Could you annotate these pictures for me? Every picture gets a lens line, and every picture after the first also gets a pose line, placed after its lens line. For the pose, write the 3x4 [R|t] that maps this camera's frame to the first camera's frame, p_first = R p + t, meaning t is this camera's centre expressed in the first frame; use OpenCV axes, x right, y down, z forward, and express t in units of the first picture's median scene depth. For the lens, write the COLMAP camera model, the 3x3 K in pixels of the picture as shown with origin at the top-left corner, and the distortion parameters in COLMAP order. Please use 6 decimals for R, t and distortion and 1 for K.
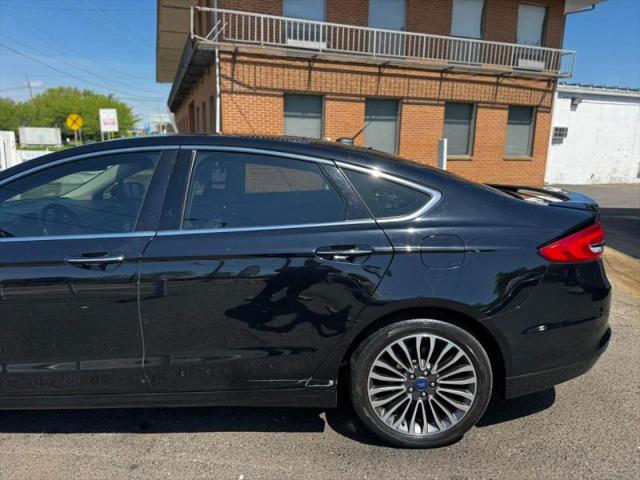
lens RADIAL K [[444.0, 0, 320.6], [0, 444.0, 243.7], [0, 0, 1]] dist [0.042477, -0.057014]
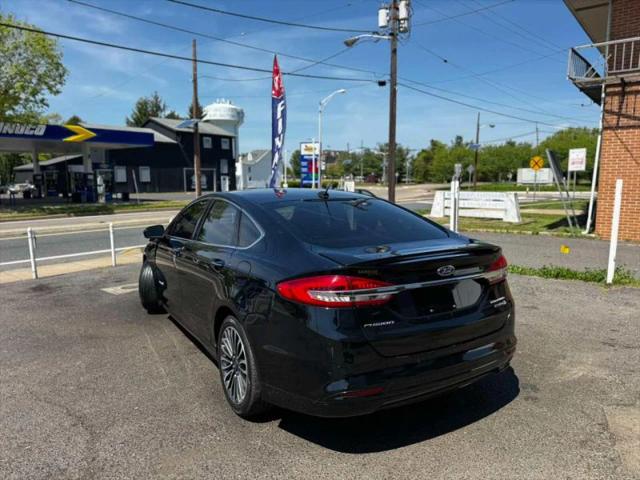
lens RADIAL K [[444.0, 0, 324.8], [0, 444.0, 243.6], [0, 0, 1]] dist [0.042477, -0.057014]
pose [[0.526532, 0.102294, -0.843979, 0.253863], [-0.171448, 0.985115, 0.012439, -0.022277], [0.832688, 0.138148, 0.536233, 0.068126]]
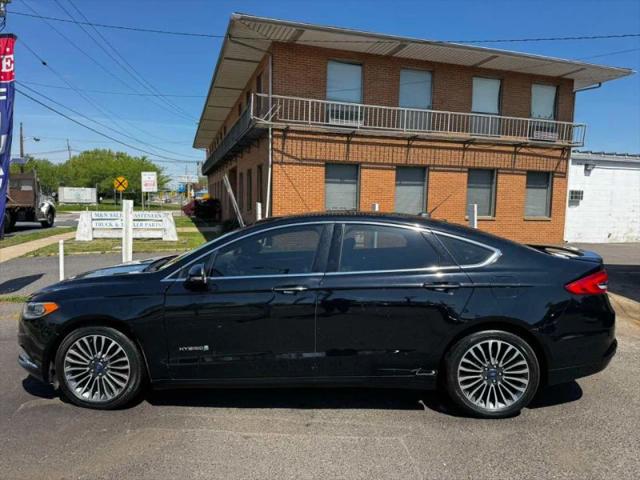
lens RADIAL K [[444.0, 0, 319.2], [0, 444.0, 240.5], [0, 0, 1]] dist [0.042477, -0.057014]
pose [[0.999177, 0.004145, -0.040361, -0.051383], [-0.009484, 0.991069, -0.133015, 0.011367], [0.039449, 0.133288, 0.990292, -0.100639]]
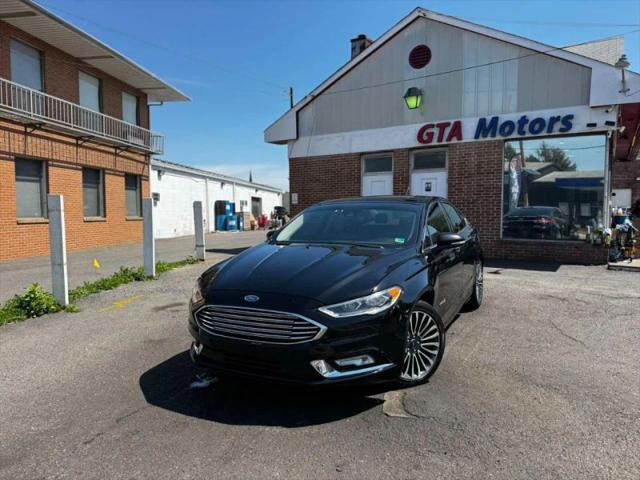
lens RADIAL K [[444.0, 0, 318.3], [0, 444.0, 240.4], [0, 0, 1]] dist [0.042477, -0.057014]
pose [[0.465356, -0.072731, 0.882131, -0.448131], [0.200808, 0.979307, -0.025191, -0.014325], [-0.862044, 0.188861, 0.470331, 0.077347]]
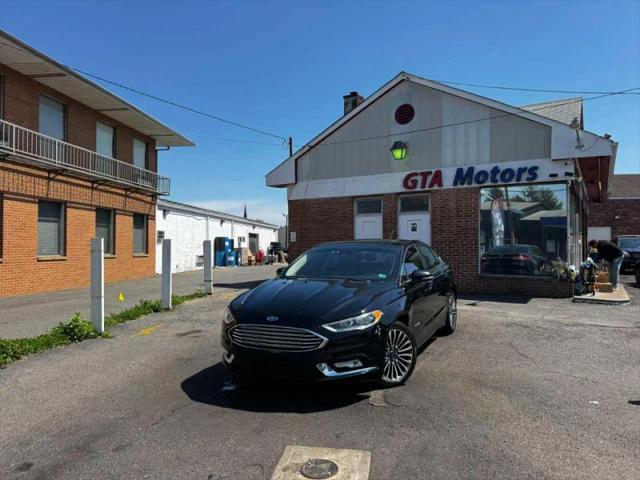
lens RADIAL K [[444.0, 0, 318.7], [0, 444.0, 237.4], [0, 0, 1]] dist [0.042477, -0.057014]
pose [[0.452802, 0.003257, 0.891605, -0.531103], [0.201916, 0.973639, -0.106100, -0.013742], [-0.868447, 0.228072, 0.440208, 0.040228]]
